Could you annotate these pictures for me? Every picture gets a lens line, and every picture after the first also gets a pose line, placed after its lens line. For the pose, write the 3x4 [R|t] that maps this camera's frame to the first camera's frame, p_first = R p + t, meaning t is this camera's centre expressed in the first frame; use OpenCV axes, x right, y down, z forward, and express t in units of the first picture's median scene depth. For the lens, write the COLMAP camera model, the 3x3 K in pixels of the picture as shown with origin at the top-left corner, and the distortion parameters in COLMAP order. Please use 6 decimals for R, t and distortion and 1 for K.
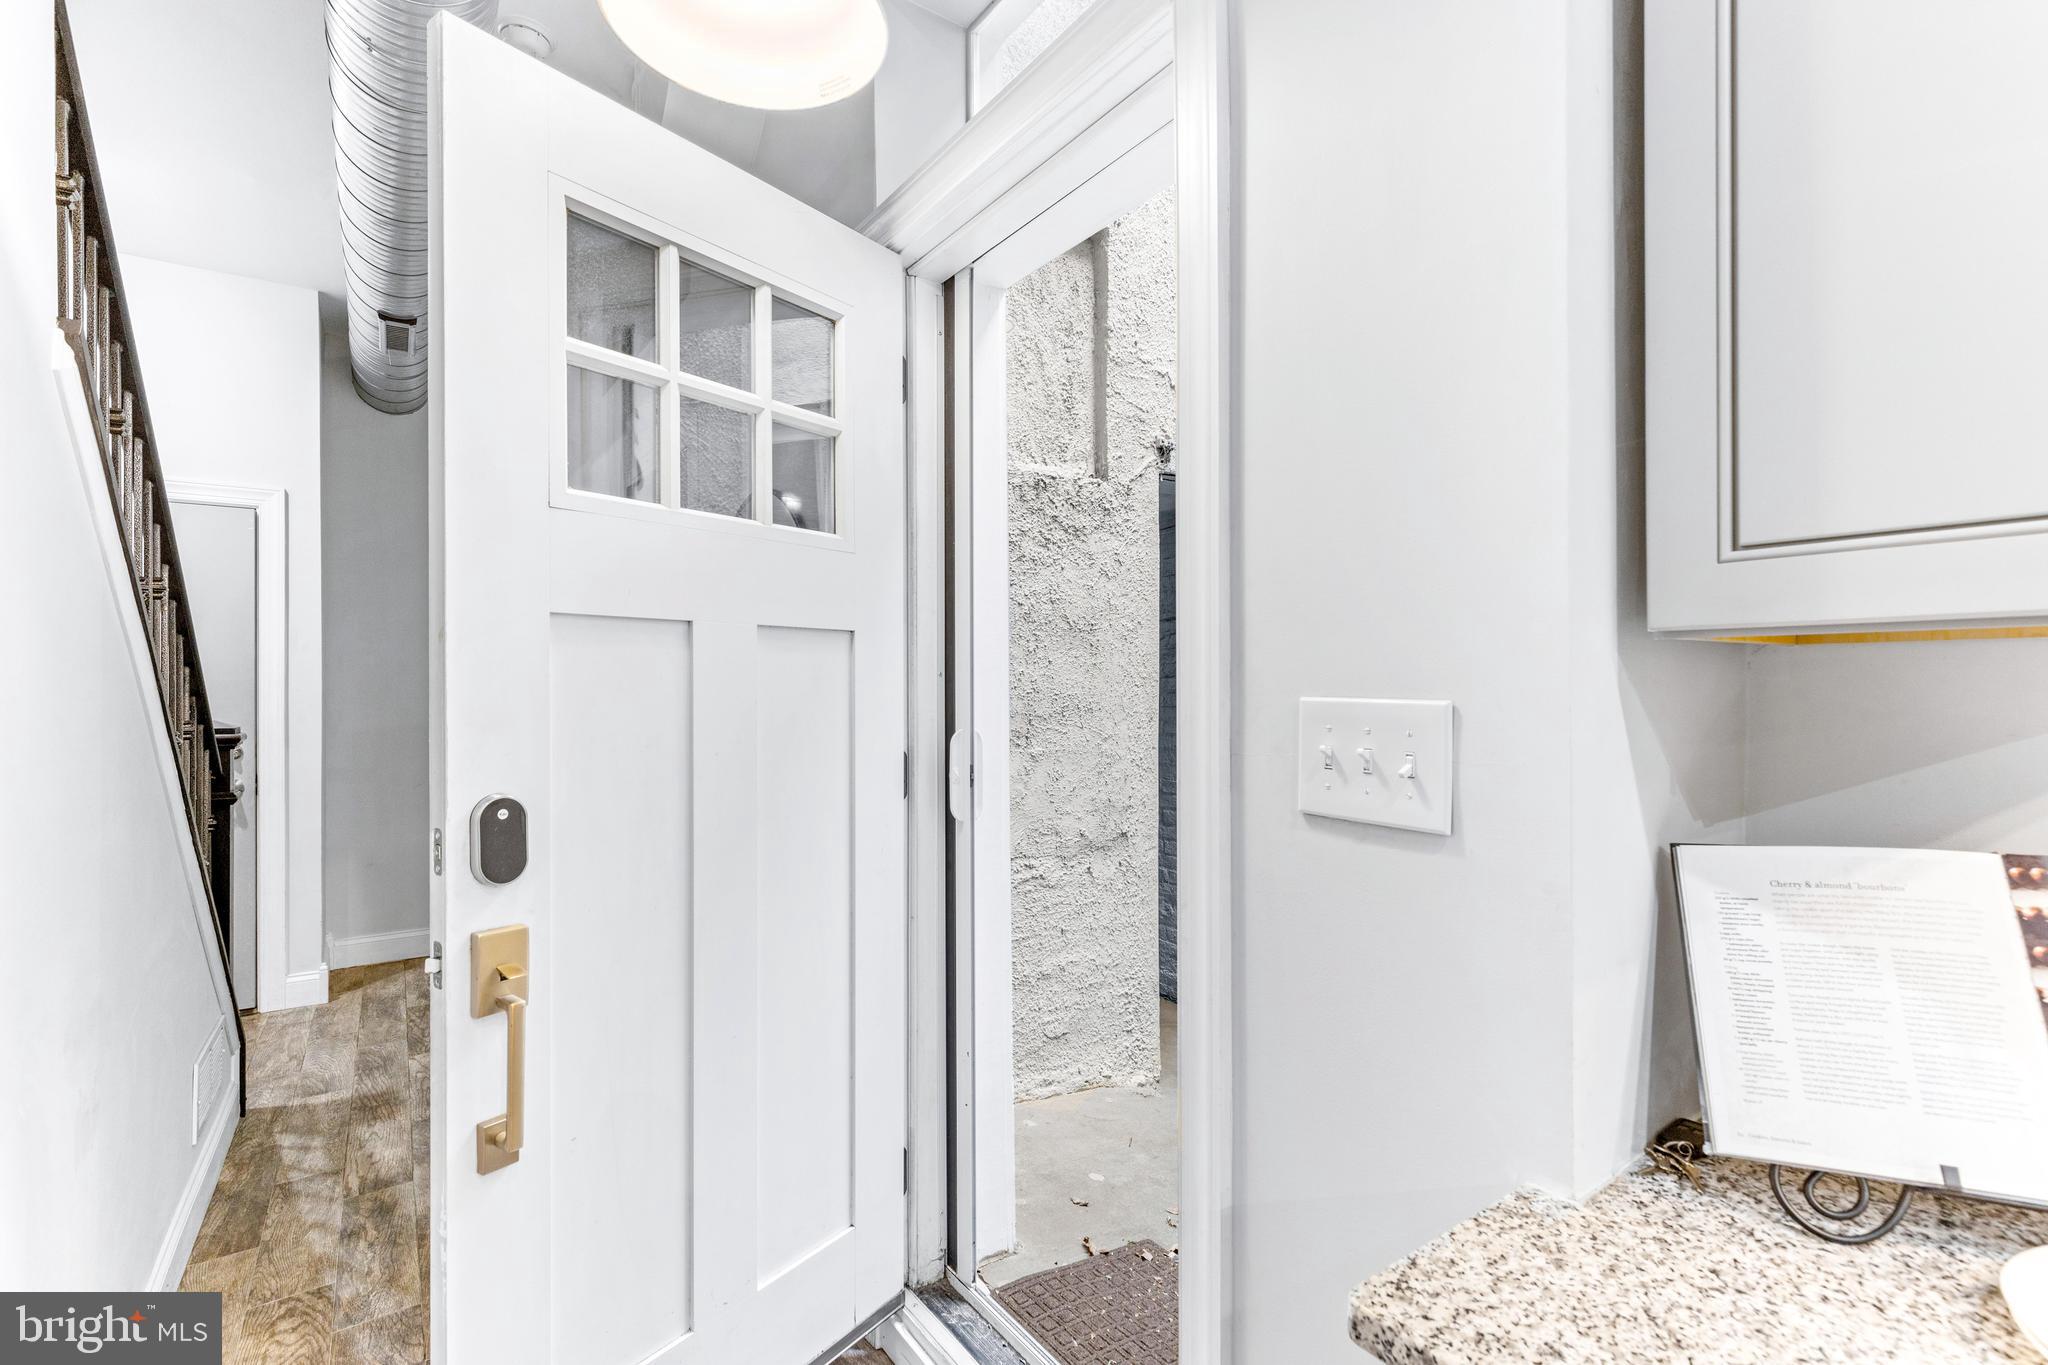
lens RADIAL K [[912.4, 0, 1034.0], [0, 912.4, 675.1], [0, 0, 1]] dist [0.003494, 0.000313]
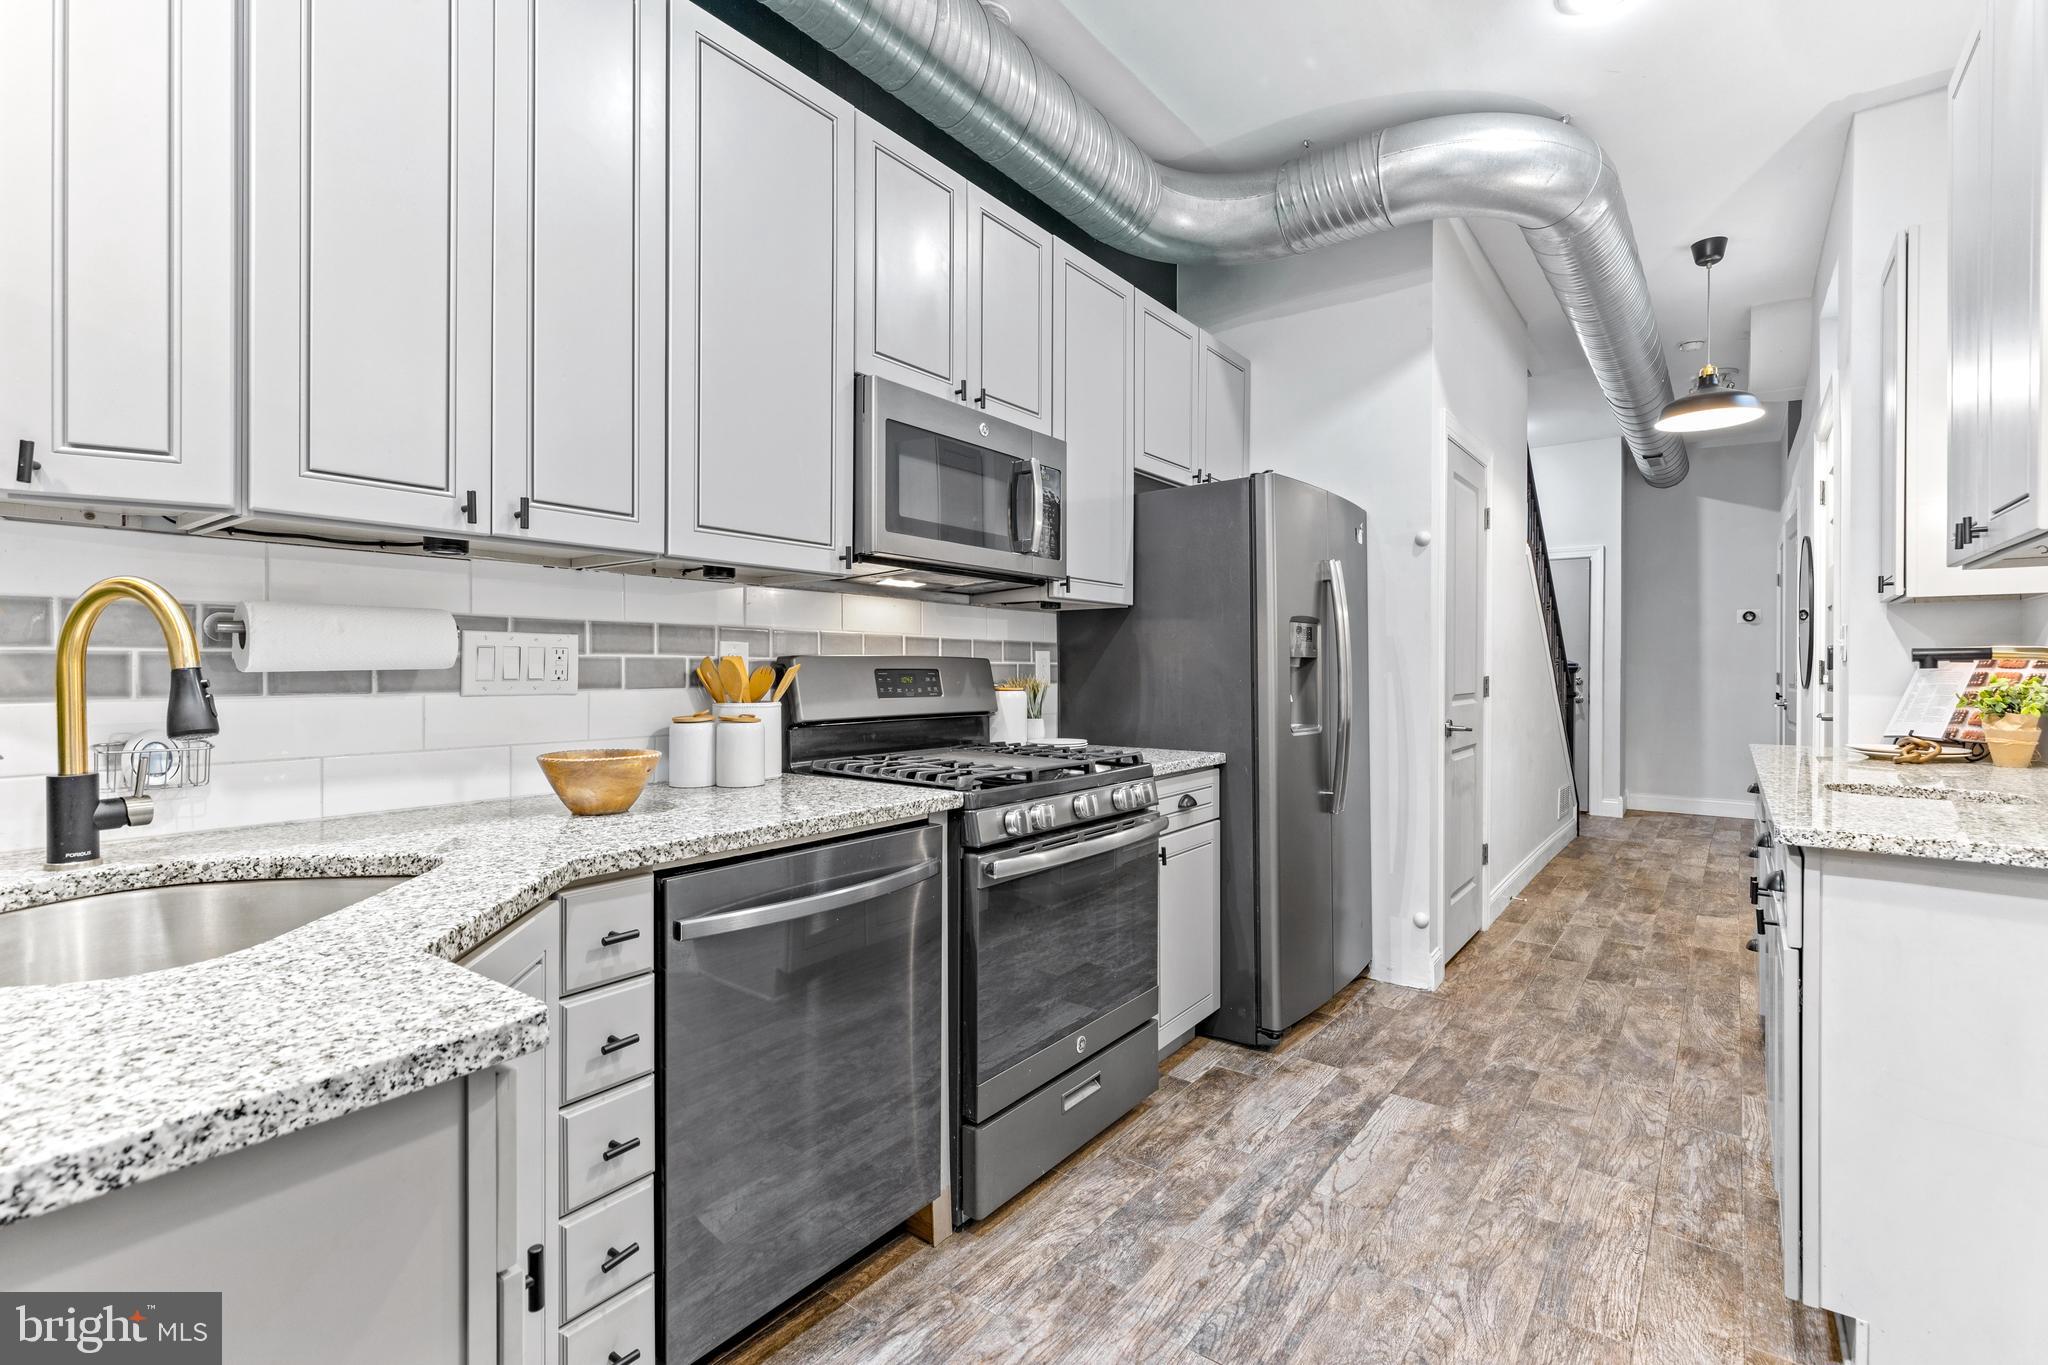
lens RADIAL K [[912.4, 0, 1034.0], [0, 912.4, 675.1], [0, 0, 1]] dist [0.003494, 0.000313]
pose [[0.297838, 0.007303, -0.954589, 0.626767], [0.004130, 0.999952, 0.008939, 0.049158], [0.954608, -0.006605, 0.297793, -0.672082]]
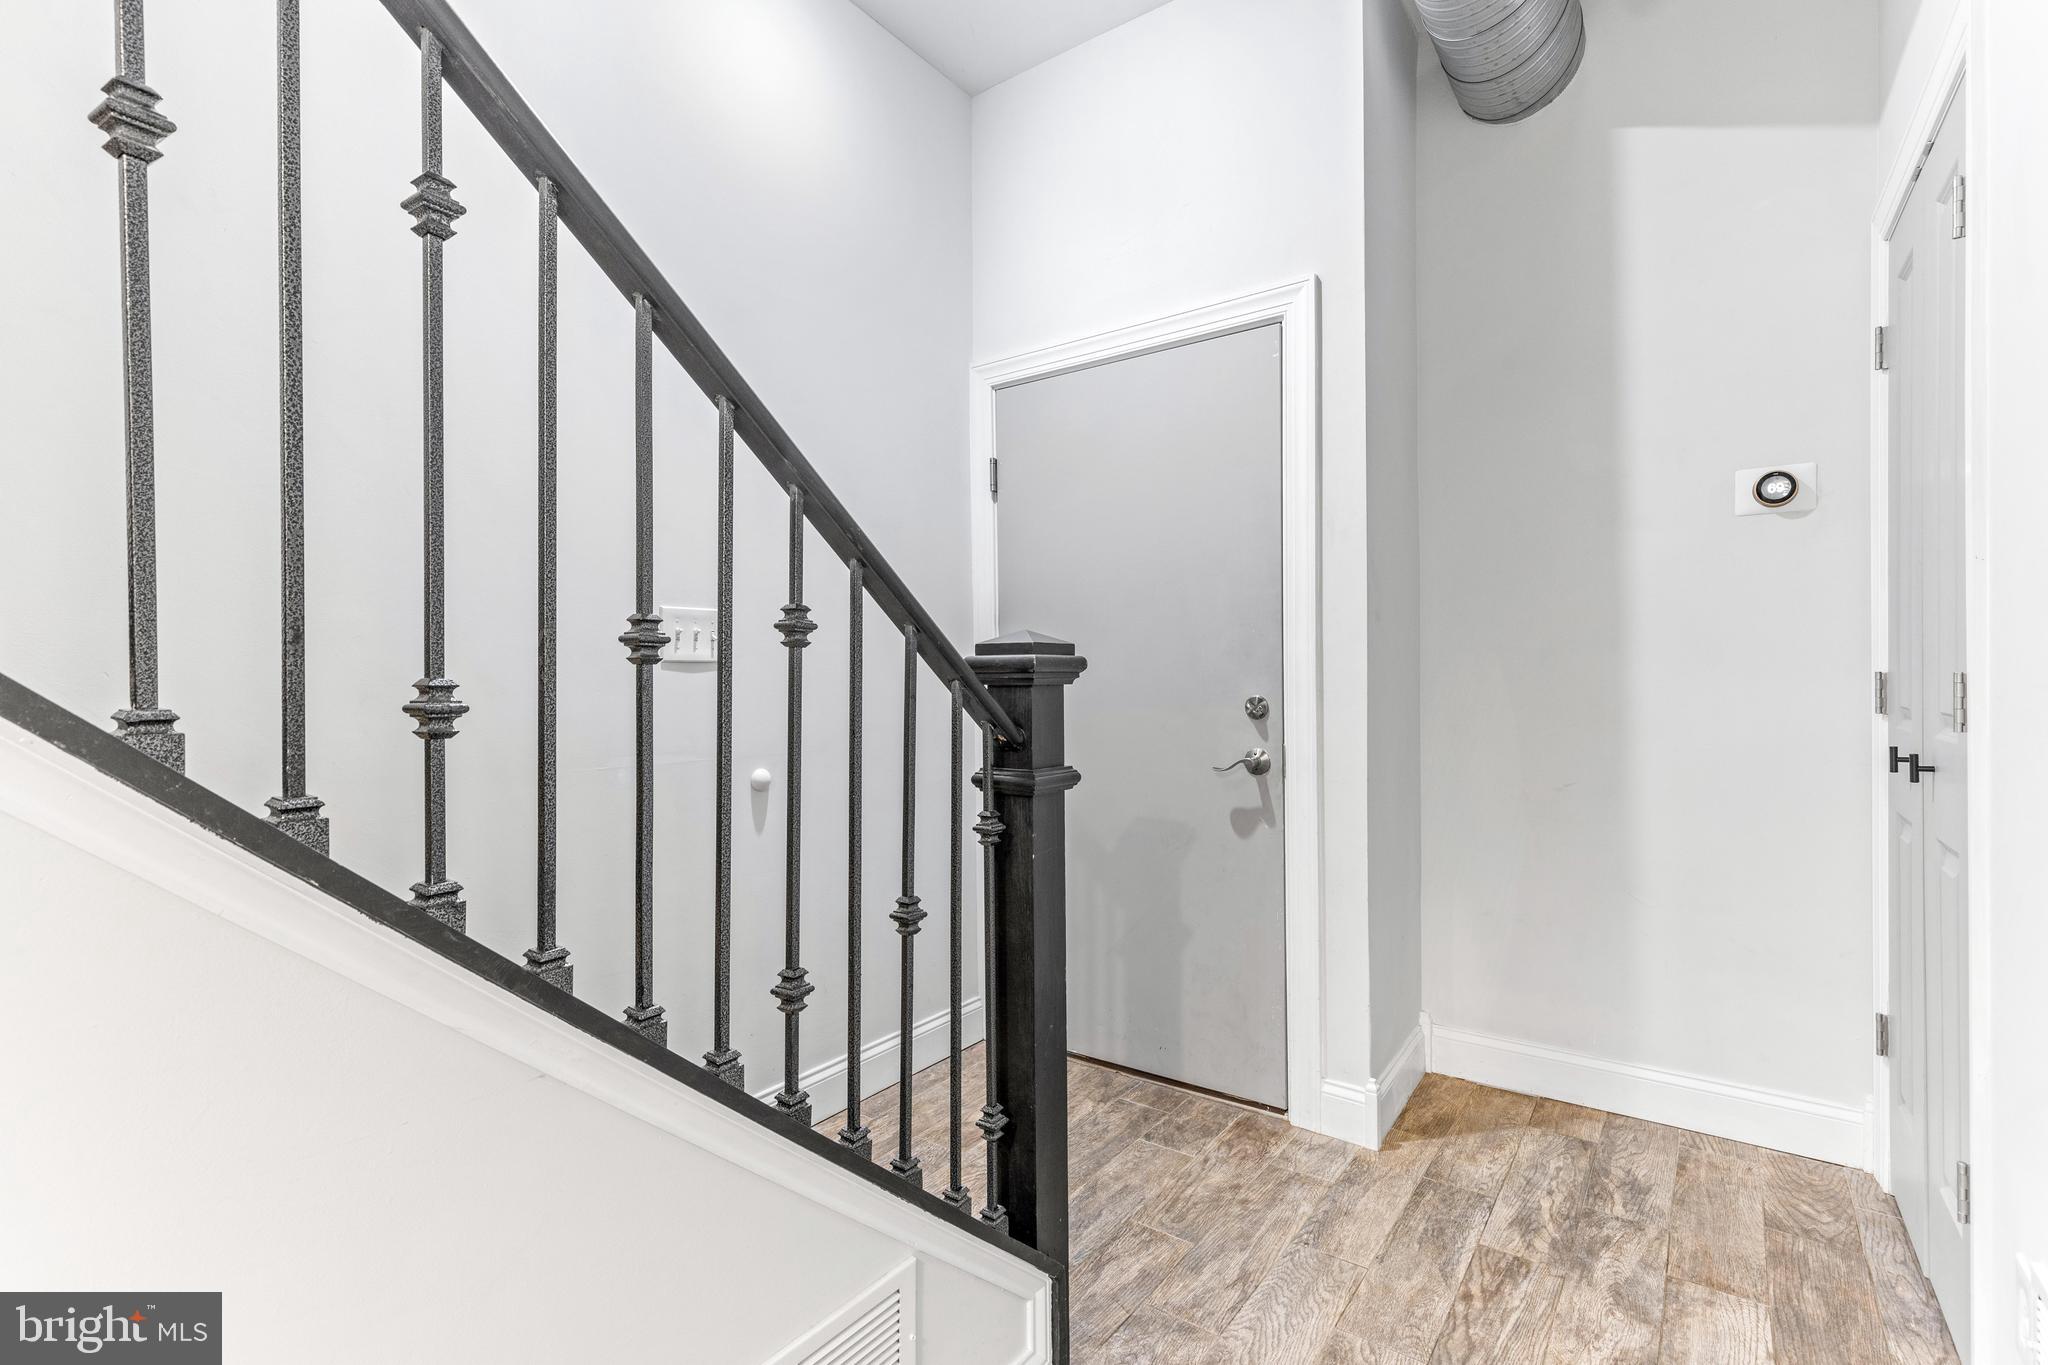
lens RADIAL K [[938.6, 0, 1022.6], [0, 938.6, 674.1], [0, 0, 1]] dist [0.002638, 0.000167]
pose [[0.316573, 0.002539, -0.948565, -0.288511], [0.010930, 0.999920, 0.006324, 0.054593], [0.948505, -0.012370, 0.316520, 0.613412]]
